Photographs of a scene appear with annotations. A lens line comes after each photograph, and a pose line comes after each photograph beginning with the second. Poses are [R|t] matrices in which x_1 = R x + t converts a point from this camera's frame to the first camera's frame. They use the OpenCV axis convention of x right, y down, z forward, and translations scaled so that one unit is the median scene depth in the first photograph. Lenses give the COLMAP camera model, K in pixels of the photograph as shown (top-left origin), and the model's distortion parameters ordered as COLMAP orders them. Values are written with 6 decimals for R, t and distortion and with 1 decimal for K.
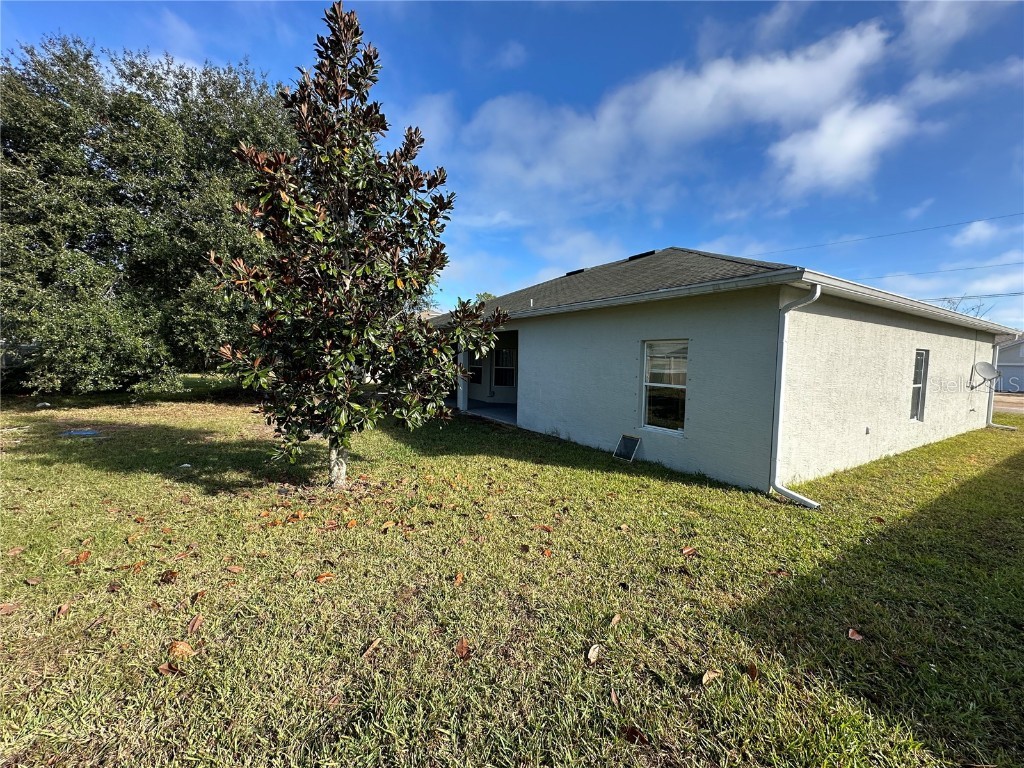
lens RADIAL K [[407.9, 0, 514.4], [0, 407.9, 381.2], [0, 0, 1]] dist [0.001652, 0.000337]
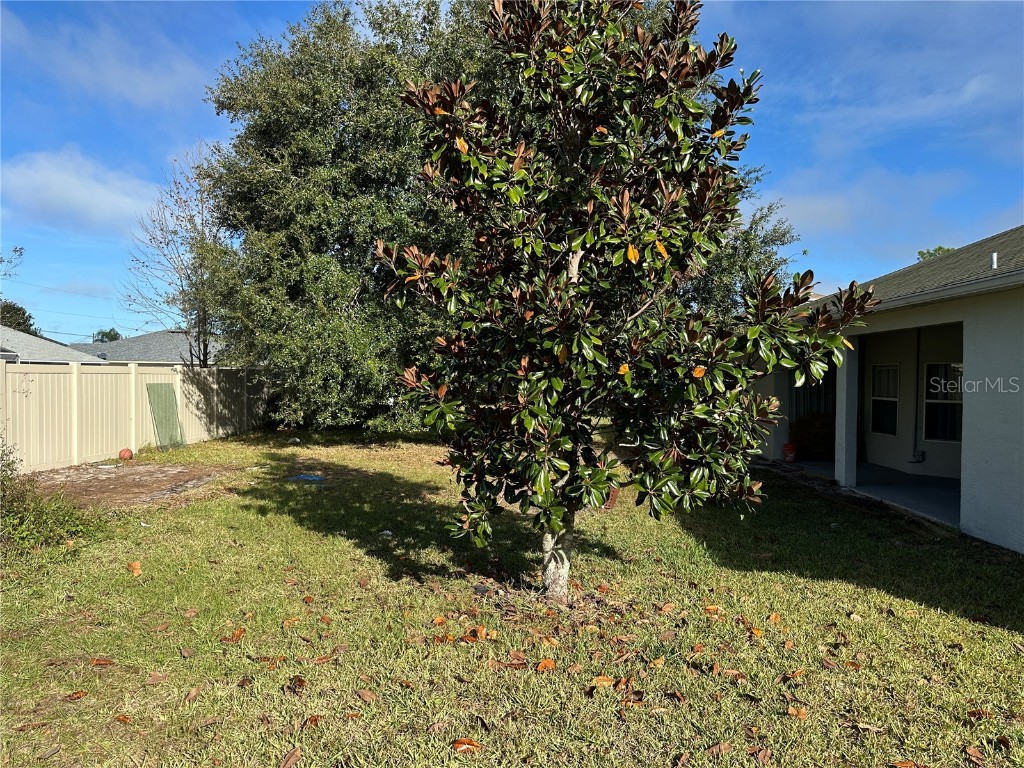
lens RADIAL K [[716.1, 0, 512.0], [0, 716.1, 384.0], [0, 0, 1]] dist [0.084284, -0.107284]
pose [[0.820464, -0.003831, -0.571685, 0.127767], [-0.026638, 0.998635, -0.044922, -0.007519], [0.571077, 0.052086, 0.819243, 0.070605]]
